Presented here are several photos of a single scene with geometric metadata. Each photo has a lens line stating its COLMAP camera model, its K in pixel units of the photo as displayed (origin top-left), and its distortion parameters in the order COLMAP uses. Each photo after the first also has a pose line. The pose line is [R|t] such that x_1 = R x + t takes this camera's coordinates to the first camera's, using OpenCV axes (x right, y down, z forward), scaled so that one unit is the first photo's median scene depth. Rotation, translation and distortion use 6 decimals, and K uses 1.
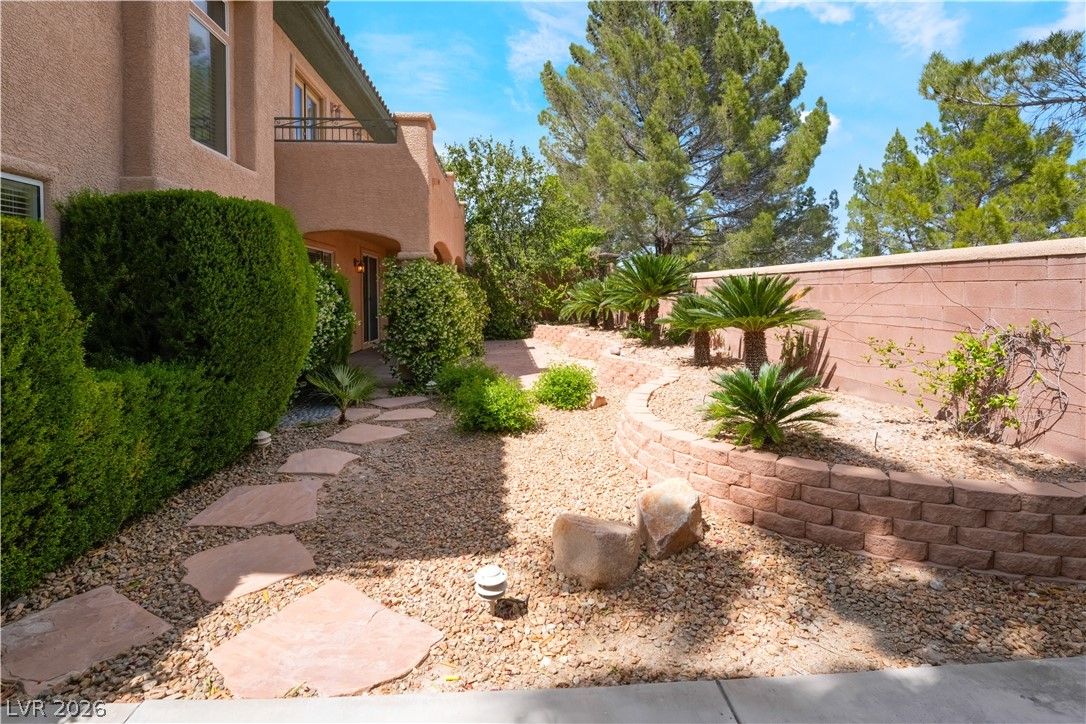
lens RADIAL K [[498.6, 0, 532.5], [0, 498.6, 304.2], [0, 0, 1]] dist [-0.023878, 0.003804]
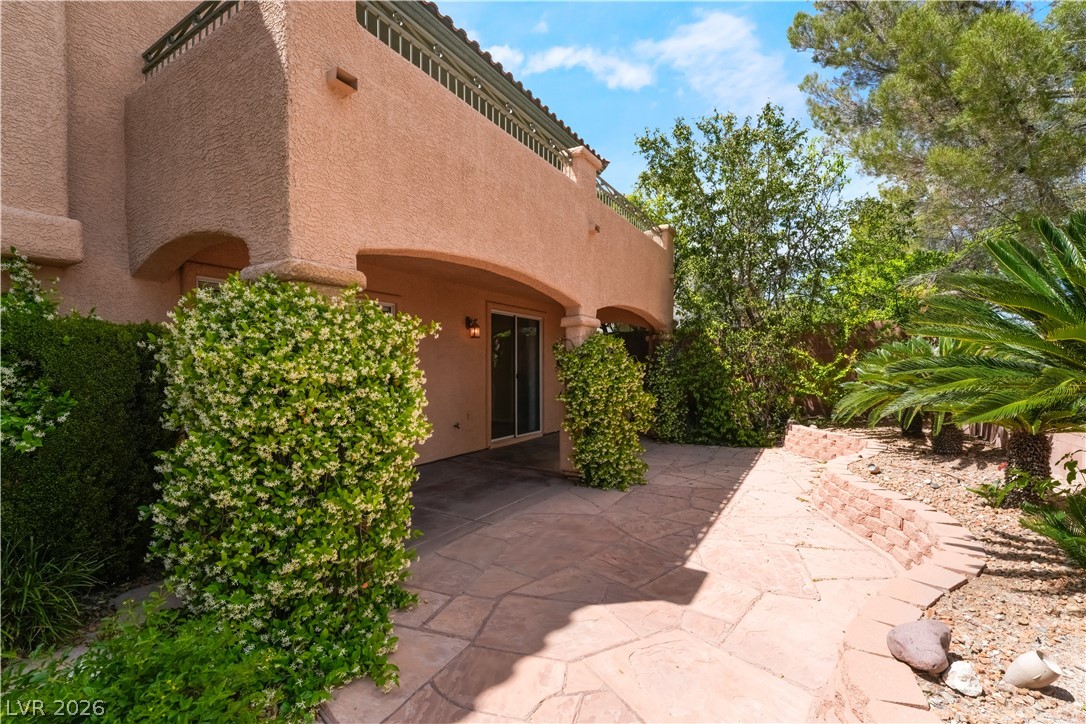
lens RADIAL K [[457.3, 0, 560.9], [0, 457.3, 391.9], [0, 0, 1]] dist [-0.029921, 0.000819]
pose [[0.826305, 0.032655, -0.562275, 0.158674], [-0.015682, 0.999265, 0.034988, -0.019511], [0.563004, -0.020093, 0.826210, 0.836597]]
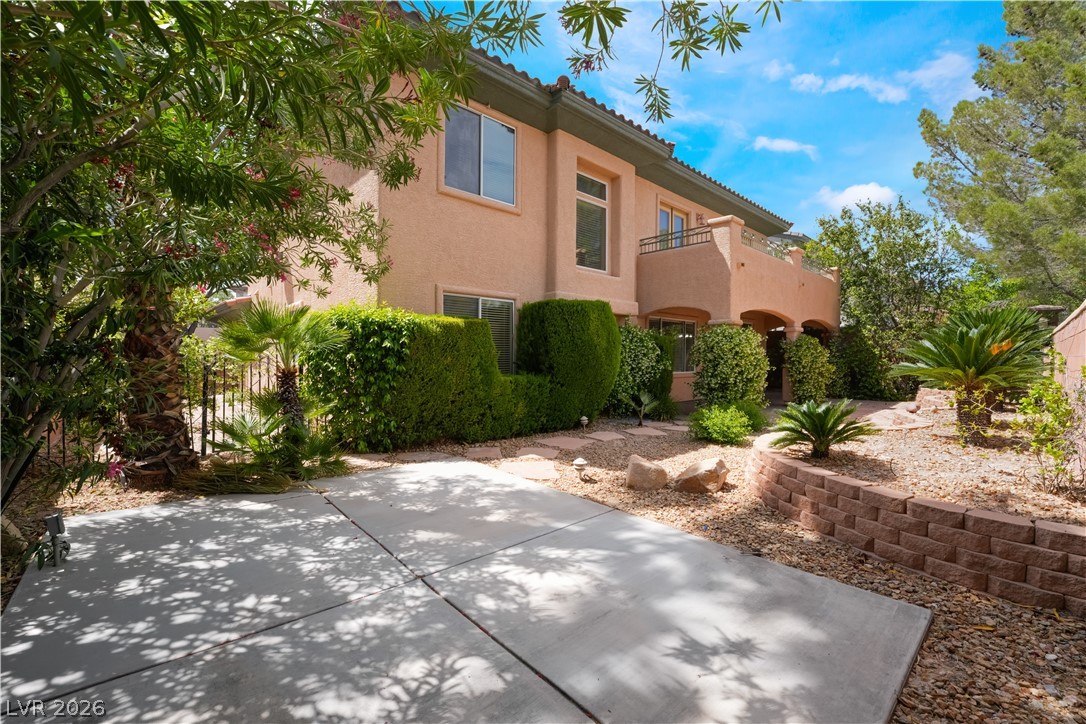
lens RADIAL K [[457.3, 0, 550.6], [0, 457.3, 360.9], [0, 0, 1]] dist [-0.029921, 0.000819]
pose [[0.624192, 0.020238, -0.781009, 0.452808], [-0.030707, 0.999528, 0.001359, 0.021621], [0.780667, 0.023134, 0.624518, -0.140894]]
